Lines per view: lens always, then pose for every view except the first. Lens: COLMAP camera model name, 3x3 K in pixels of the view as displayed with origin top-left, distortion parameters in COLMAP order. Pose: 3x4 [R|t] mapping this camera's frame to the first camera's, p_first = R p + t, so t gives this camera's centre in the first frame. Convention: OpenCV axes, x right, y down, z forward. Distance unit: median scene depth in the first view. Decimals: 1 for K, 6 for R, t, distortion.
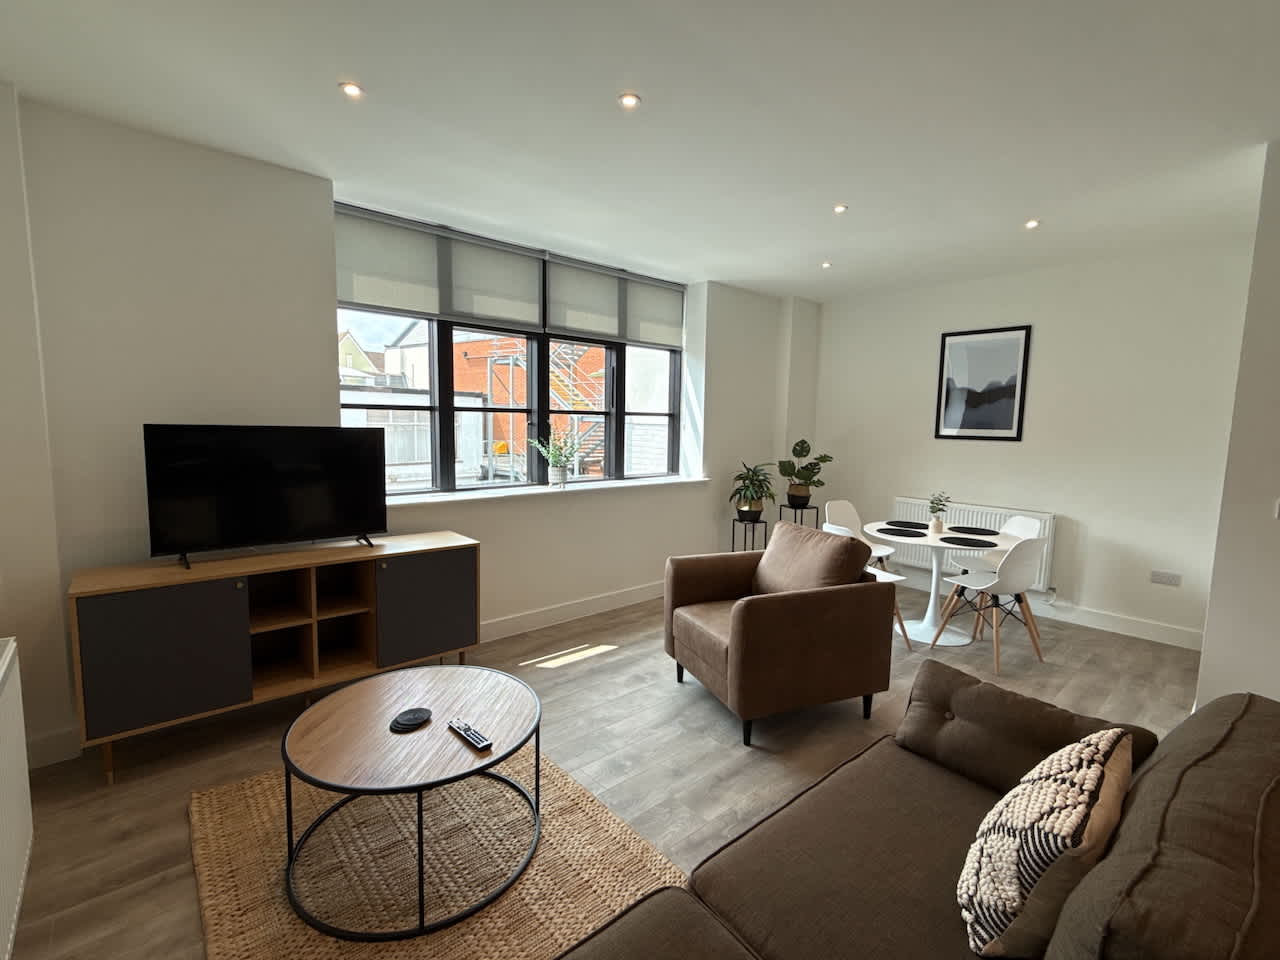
lens RADIAL K [[580.3, 0, 638.2], [0, 580.3, 479.6], [0, 0, 1]] dist [0.001407, -0.000587]
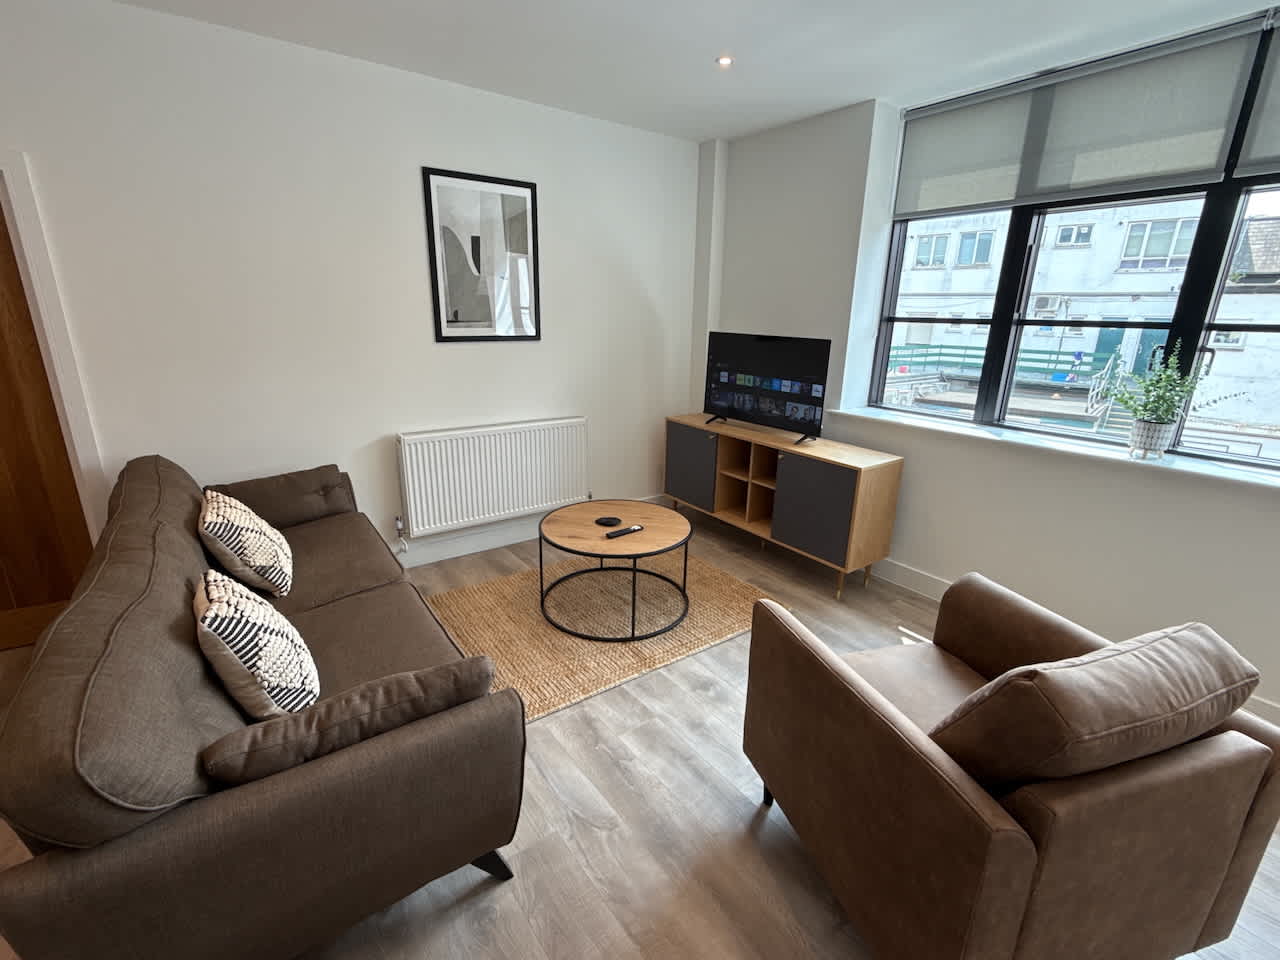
lens RADIAL K [[580.3, 0, 638.2], [0, 580.3, 479.6], [0, 0, 1]] dist [0.001407, -0.000587]
pose [[-0.088157, 0.250153, -0.964184, 0.870256], [-0.130982, 0.956637, 0.260171, -0.089209], [0.987457, 0.149226, -0.051569, 0.914072]]
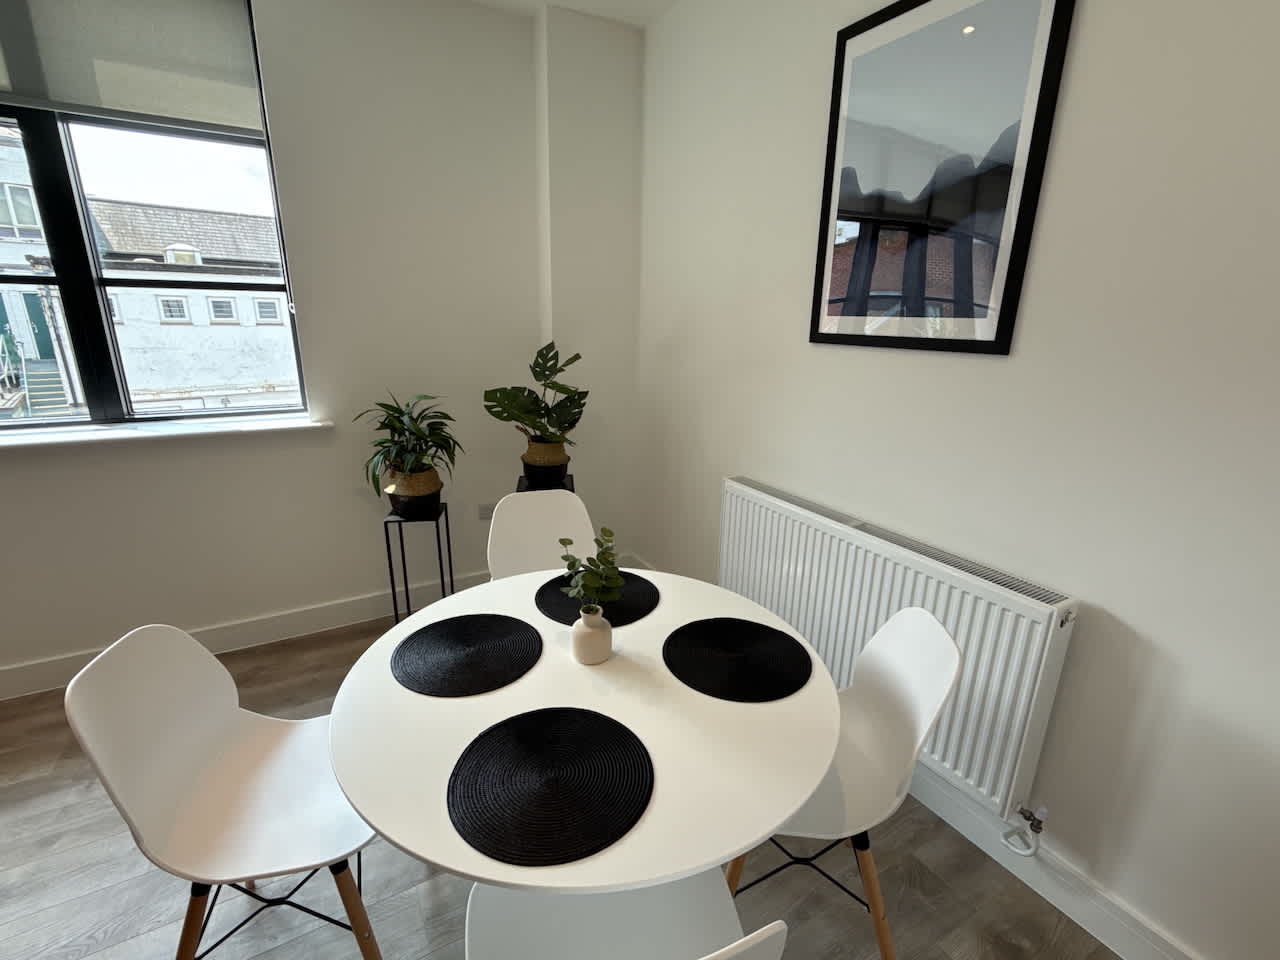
lens RADIAL K [[574.9, 0, 636.5], [0, 574.9, 483.9], [0, 0, 1]] dist [-0.000124, -0.000121]
pose [[0.981210, 0.052026, -0.185798, 0.331050], [-0.018270, 0.983687, 0.178958, -0.031260], [0.192077, -0.172201, 0.966154, 0.410956]]
